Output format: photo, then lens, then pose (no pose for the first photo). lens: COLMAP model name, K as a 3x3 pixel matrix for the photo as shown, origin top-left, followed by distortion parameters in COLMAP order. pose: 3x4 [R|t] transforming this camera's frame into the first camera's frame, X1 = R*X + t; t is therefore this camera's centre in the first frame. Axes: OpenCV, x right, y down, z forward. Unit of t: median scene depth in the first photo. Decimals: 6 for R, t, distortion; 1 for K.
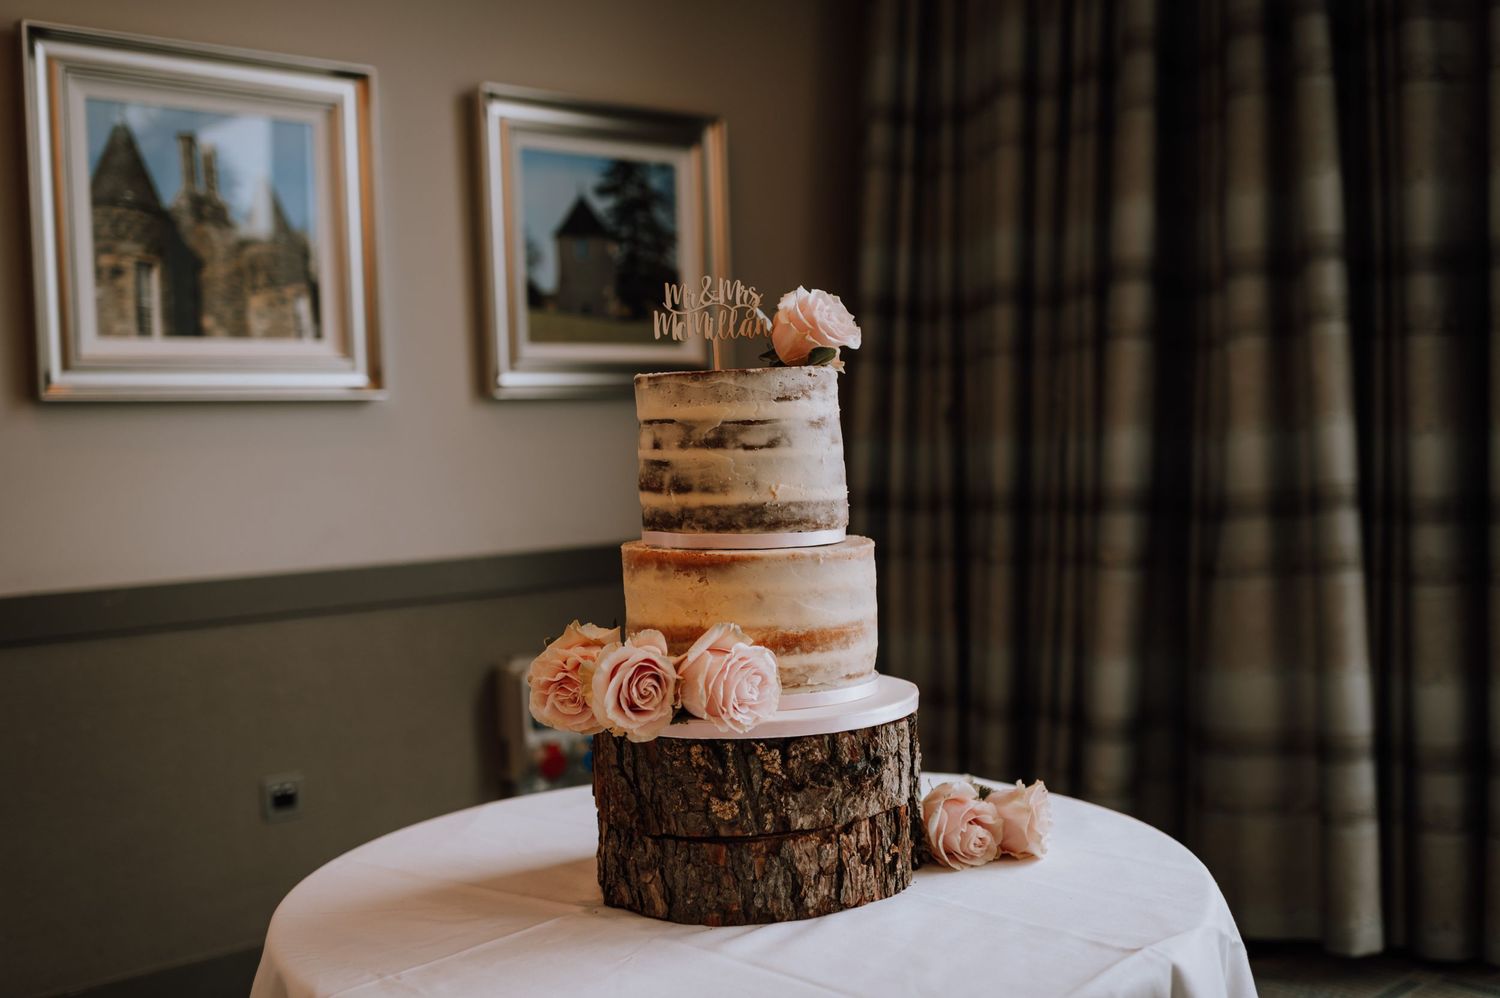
lens RADIAL K [[1517.4, 0, 750.0], [0, 1517.4, 499.0], [0, 0, 1]] dist [-0.003898, 0.032913]
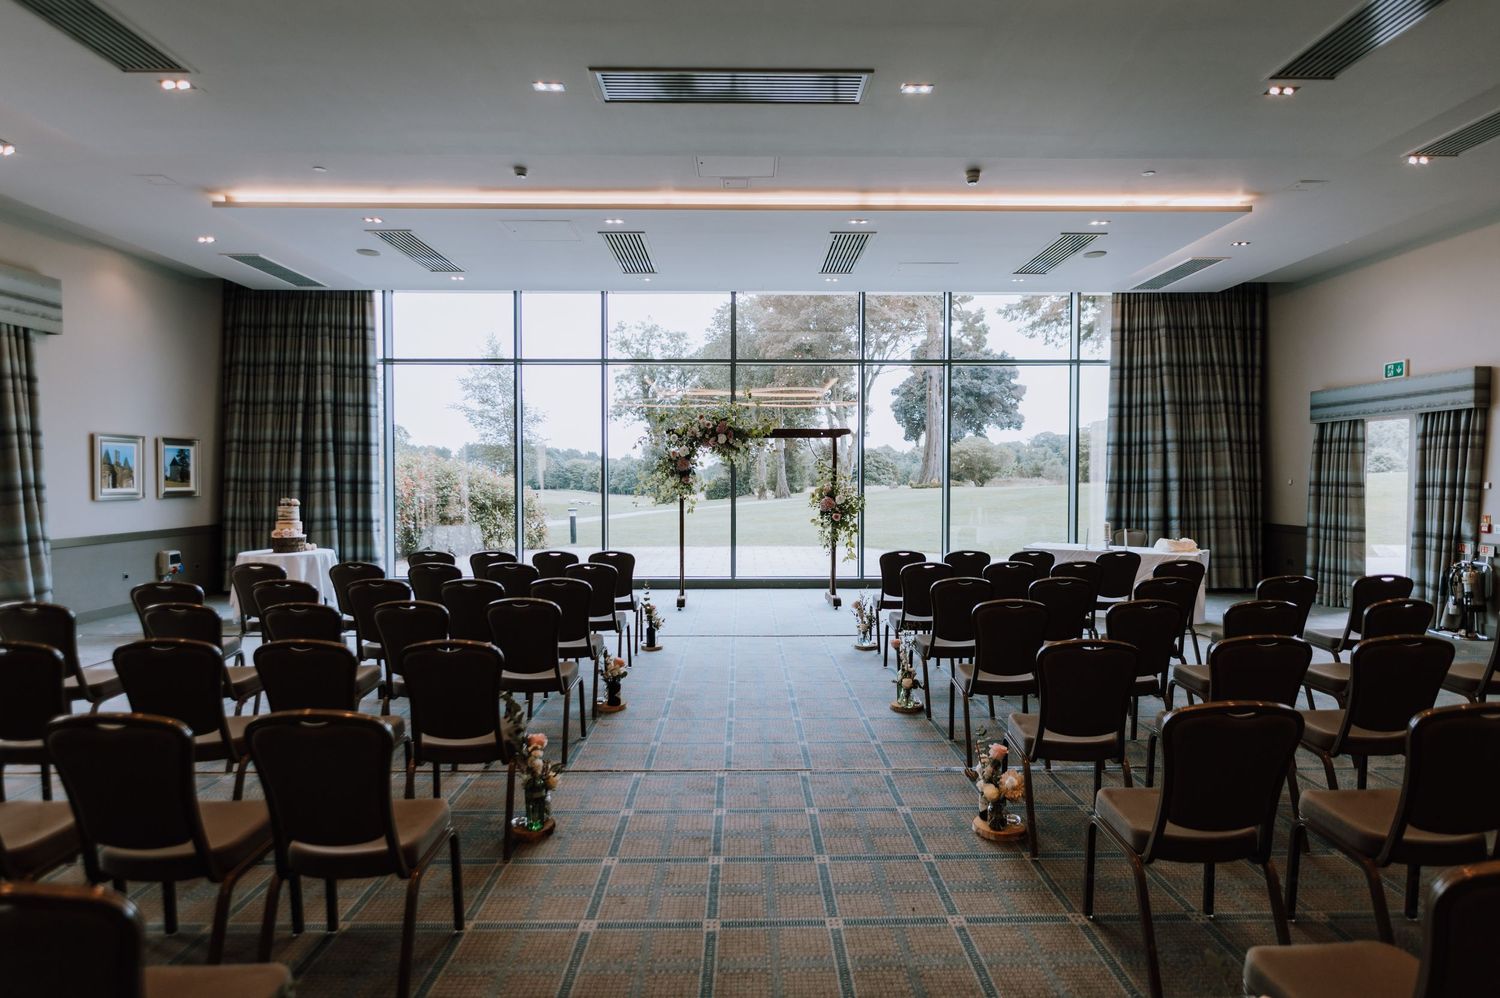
lens RADIAL K [[851.7, 0, 755.9], [0, 851.7, 501.4], [0, 0, 1]] dist [-0.004365, 0.000026]
pose [[0.629395, 0.017765, 0.776883, -2.747777], [0.001666, 0.999706, -0.024210, 0.034962], [-0.777084, 0.016532, 0.629180, -5.671623]]
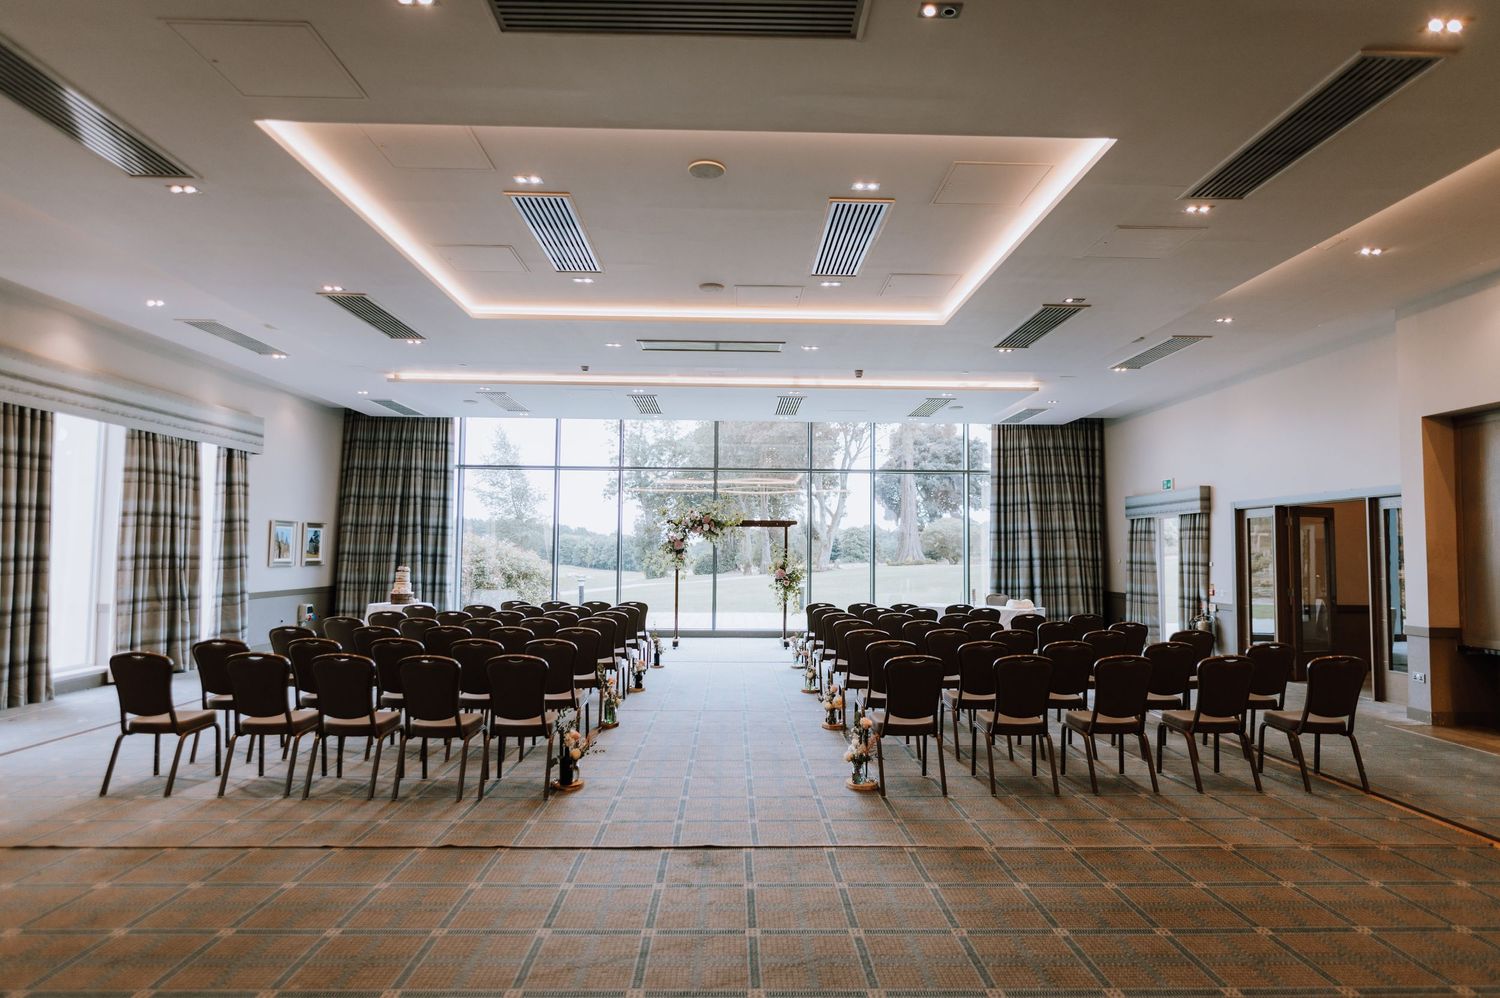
lens RADIAL K [[851.7, 0, 755.9], [0, 851.7, 501.4], [0, 0, 1]] dist [-0.004365, 0.000026]
pose [[0.618584, 0.093115, 0.780182, -4.855887], [-0.005979, 0.993482, -0.113832, 0.175307], [-0.785696, 0.065750, 0.615108, -7.590650]]
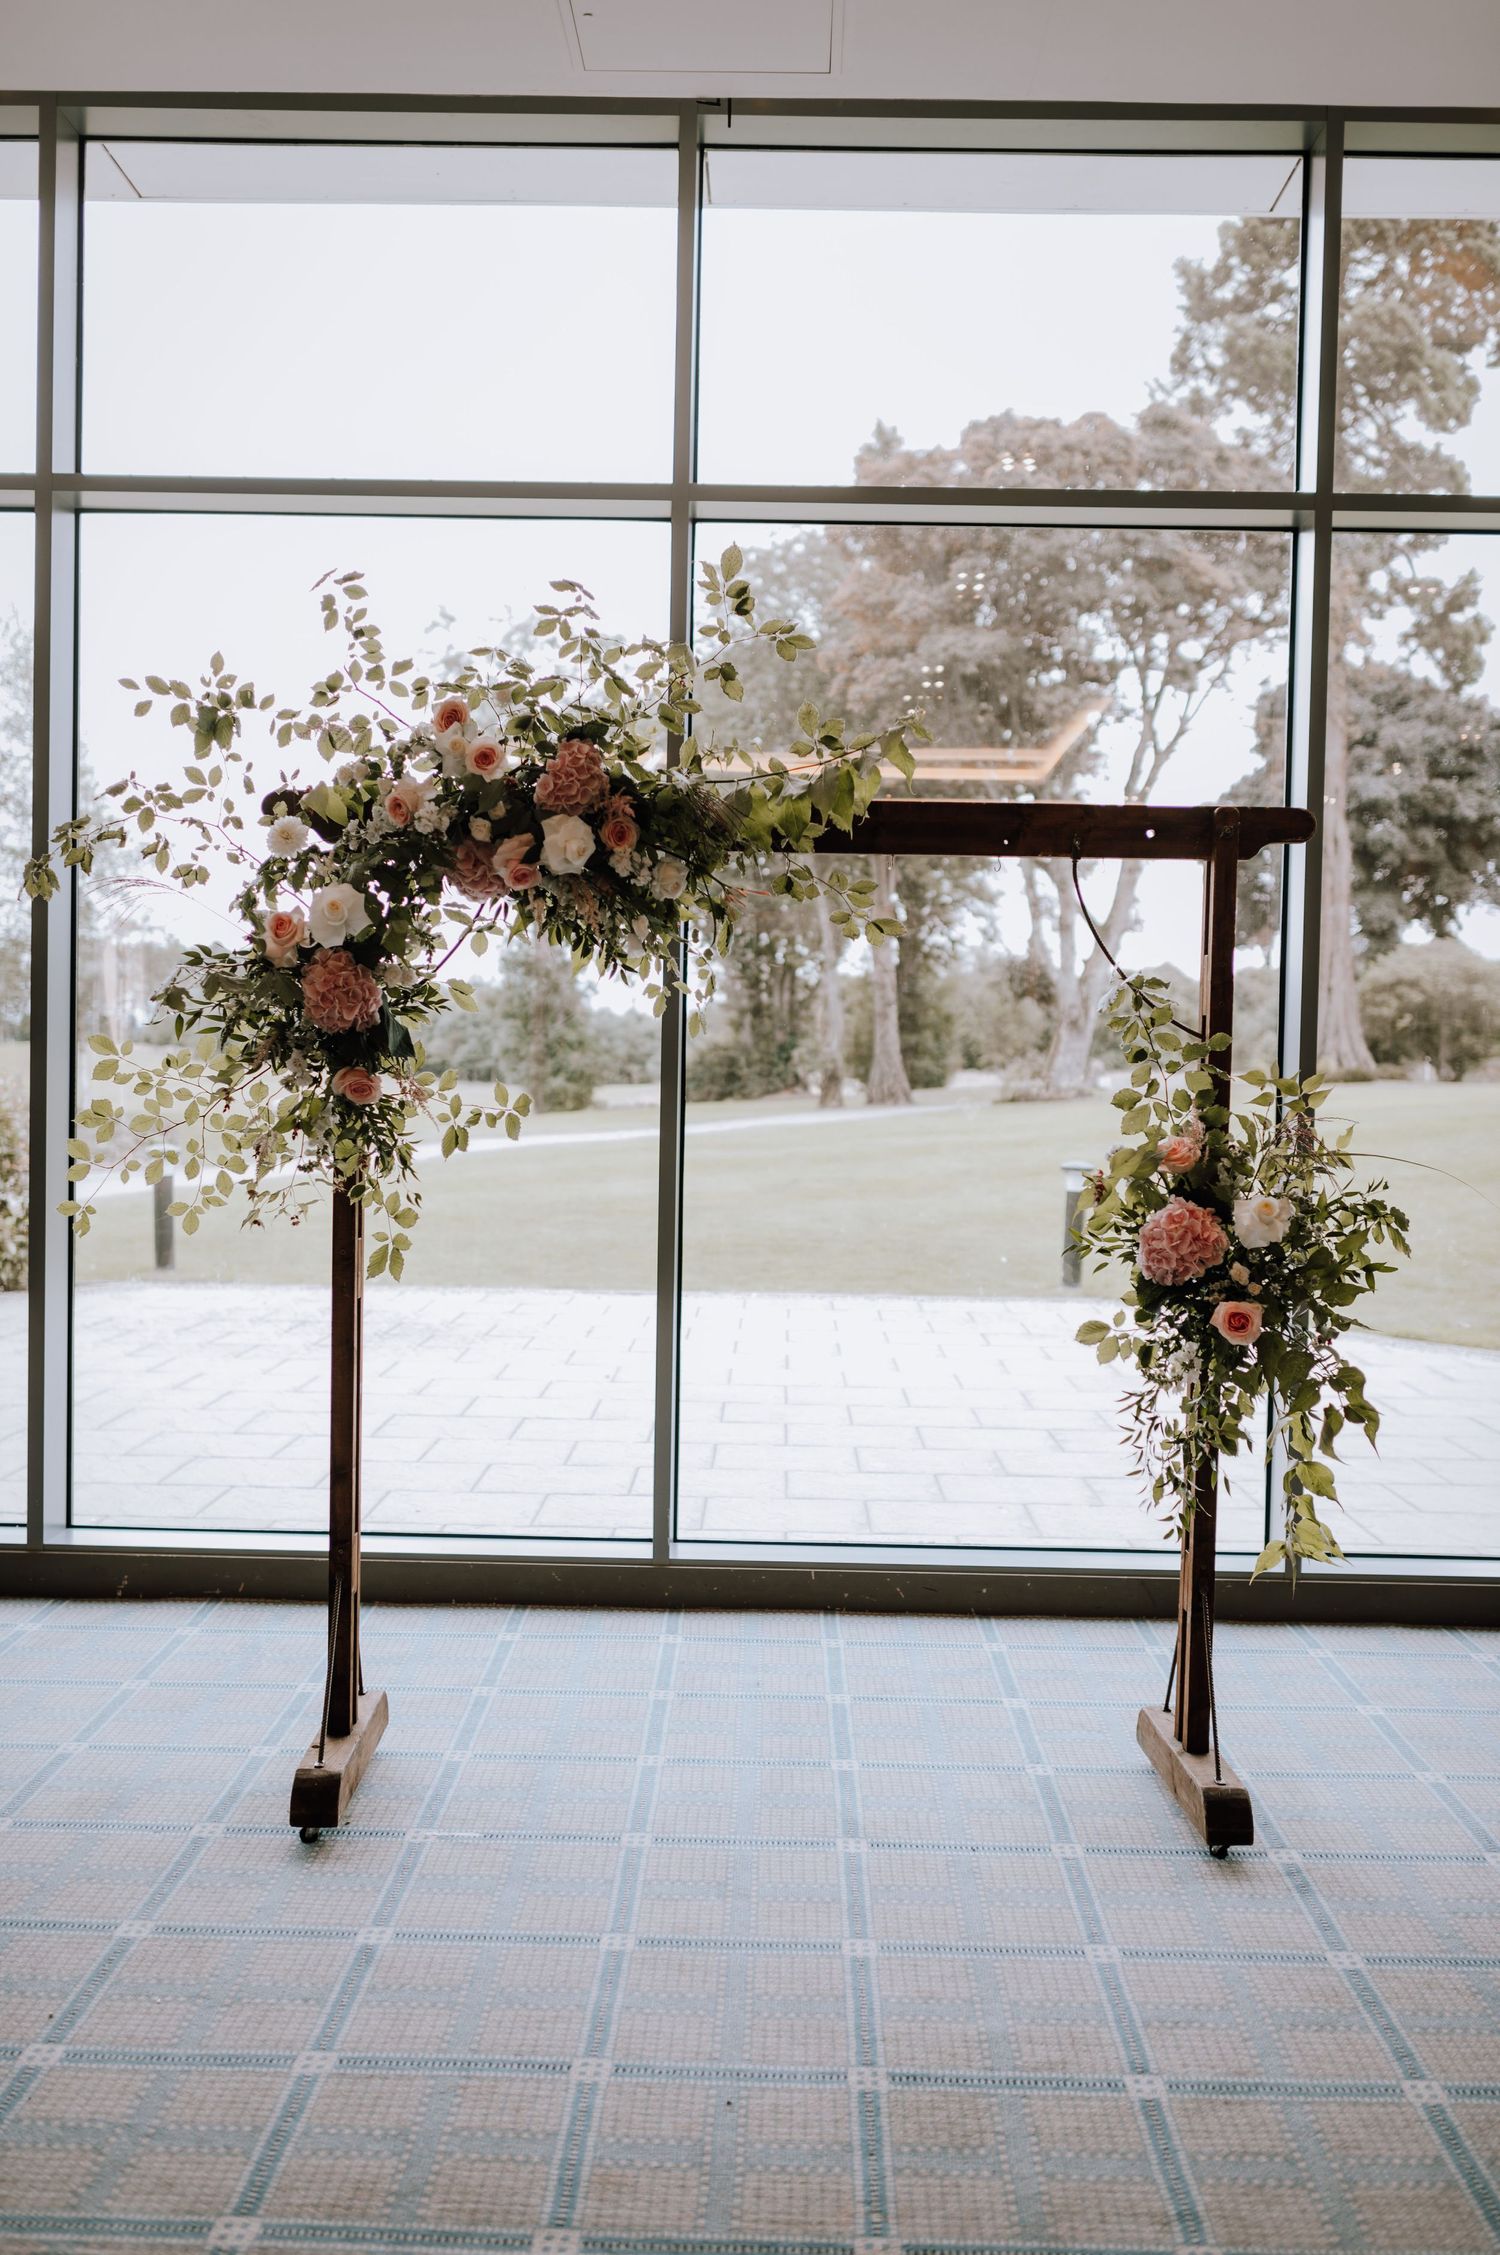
lens RADIAL K [[2219.0, 0, 750.0], [0, 2219.0, 1127.5], [0, 0, 1]] dist [-0.000542, 0.004420]
pose [[0.651792, 0.022142, 0.758074, 0.210783], [-0.018810, 0.999738, -0.013028, -0.212274], [-0.758164, -0.005767, 0.652038, -3.365409]]
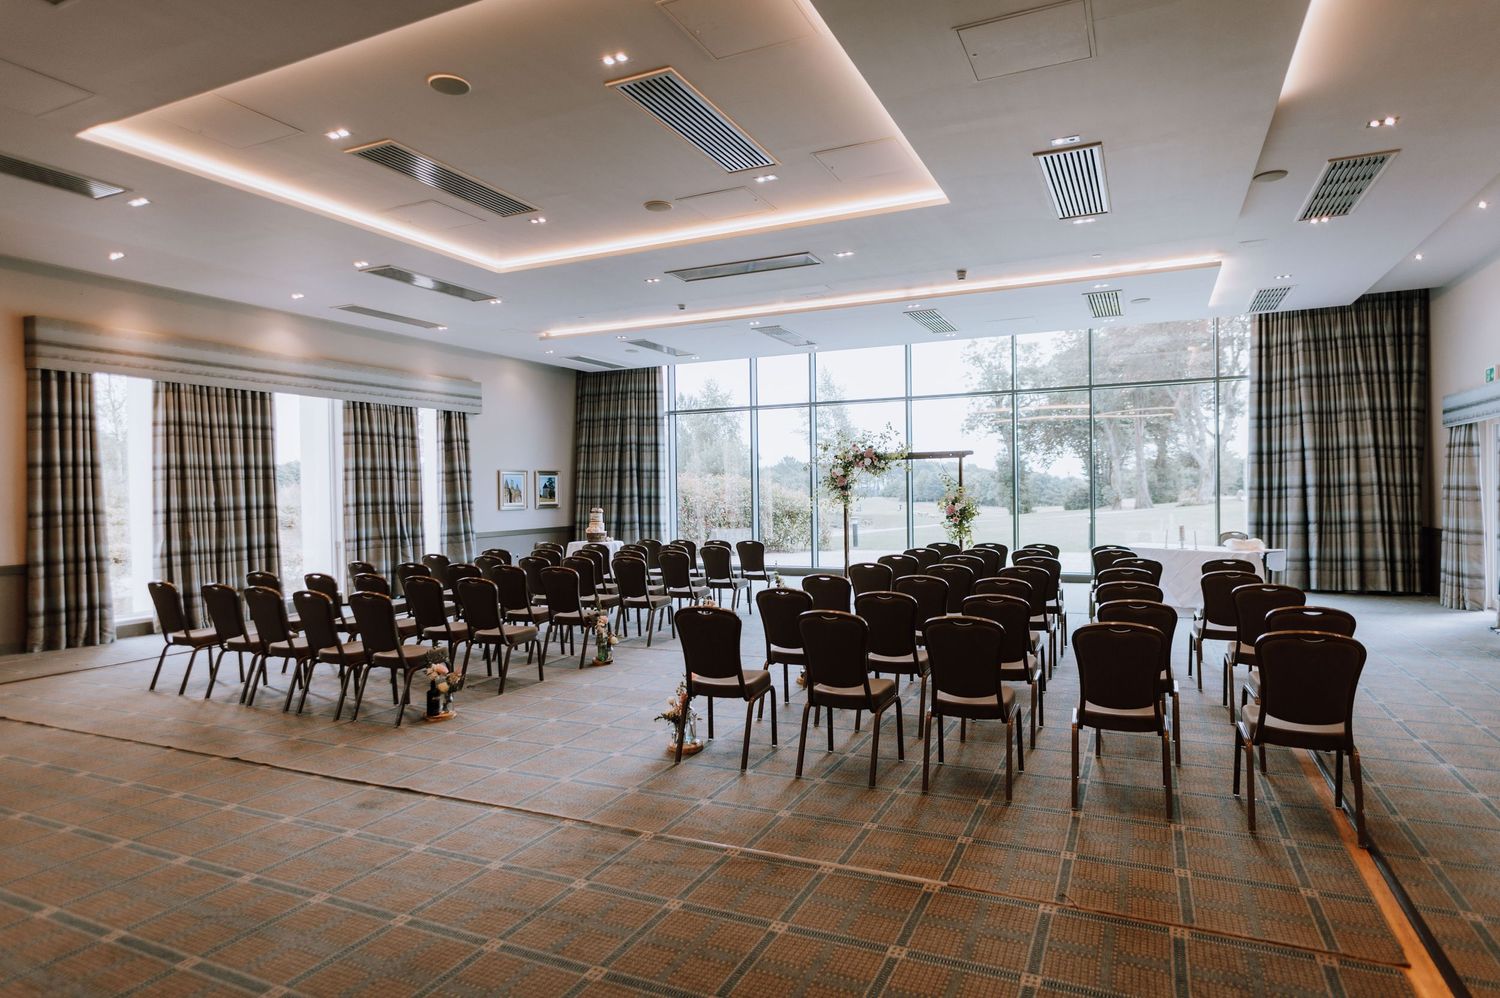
lens RADIAL K [[851.7, 0, 755.9], [0, 851.7, 501.4], [0, 0, 1]] dist [-0.004365, 0.000026]
pose [[0.902418, 0.021292, 0.430335, -2.628835], [-0.005482, 0.999265, -0.037945, 0.143841], [-0.430827, 0.031883, 0.901871, -8.808972]]
